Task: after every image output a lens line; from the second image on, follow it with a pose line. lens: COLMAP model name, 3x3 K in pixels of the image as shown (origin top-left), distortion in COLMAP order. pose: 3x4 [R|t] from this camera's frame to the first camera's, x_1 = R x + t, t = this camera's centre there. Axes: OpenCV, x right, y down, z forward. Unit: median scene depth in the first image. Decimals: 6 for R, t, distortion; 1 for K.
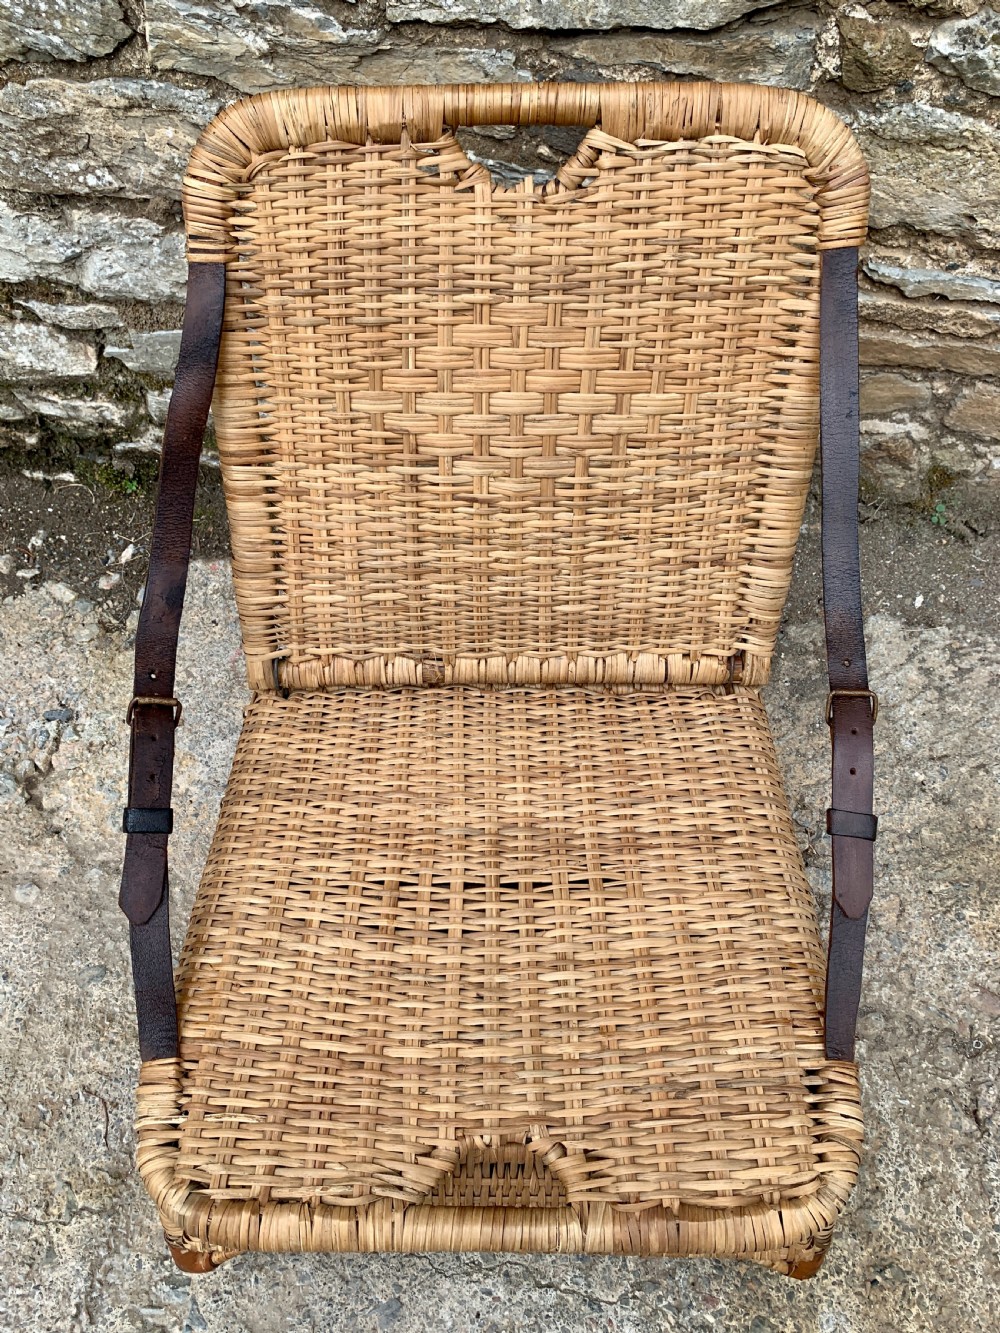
lens RADIAL K [[1032.0, 0, 511.2], [0, 1032.0, 654.2], [0, 0, 1]] dist [-0.003134, 0.013892]
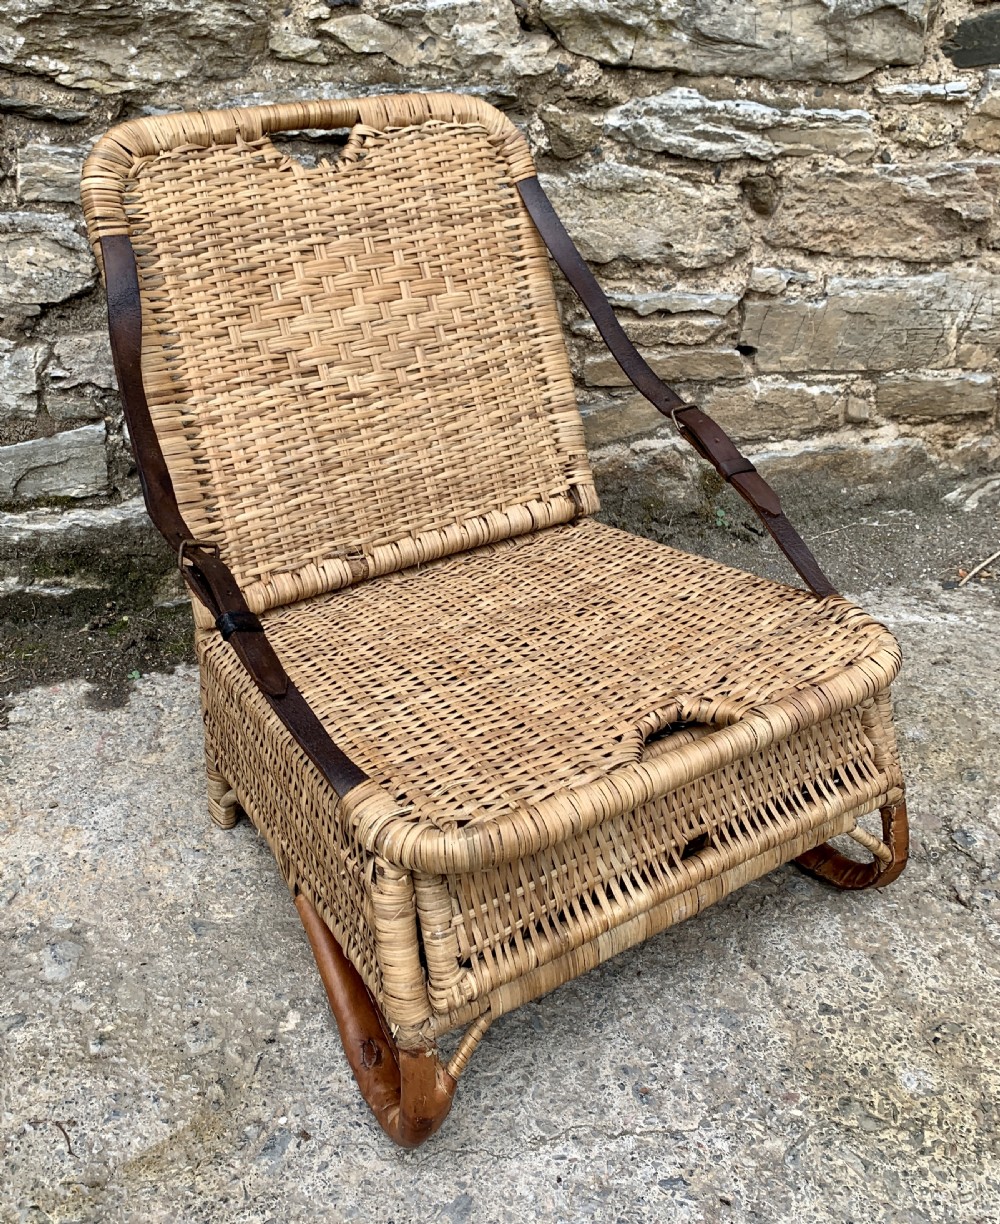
lens RADIAL K [[1196.6, 0, 458.1], [0, 1196.6, 560.1], [0, 0, 1]] dist [0.013223, 0.000000]
pose [[0.959170, -0.152175, 0.238403, -0.232057], [0.245507, 0.866482, -0.434667, 0.508412], [-0.140427, 0.475449, 0.868463, -0.101128]]
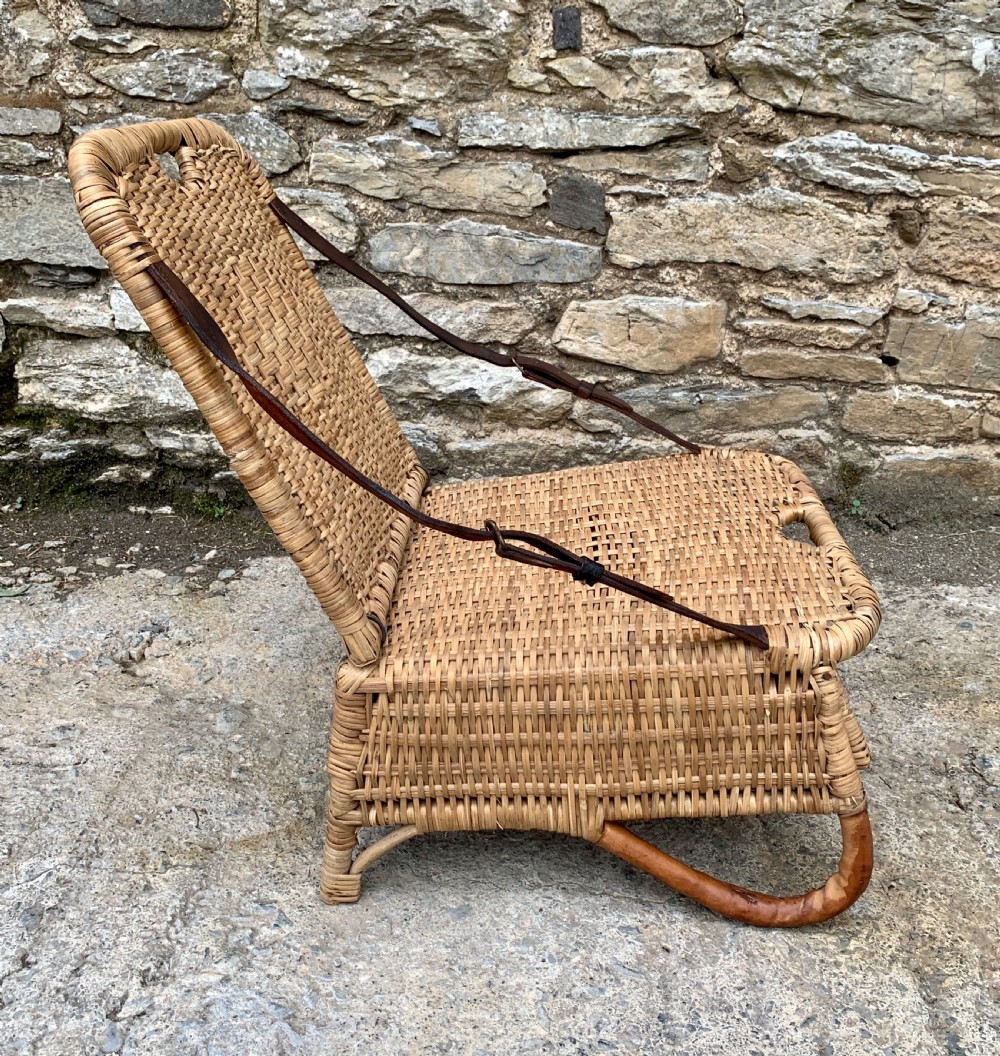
lens RADIAL K [[1121.6, 0, 506.8], [0, 1121.6, 516.2], [0, 0, 1]] dist [0.015439, 0.000000]
pose [[0.999244, -0.000672, 0.038870, -0.096600], [0.021712, 0.839026, -0.543658, 0.787712], [-0.032248, 0.544091, 0.838406, -0.198079]]
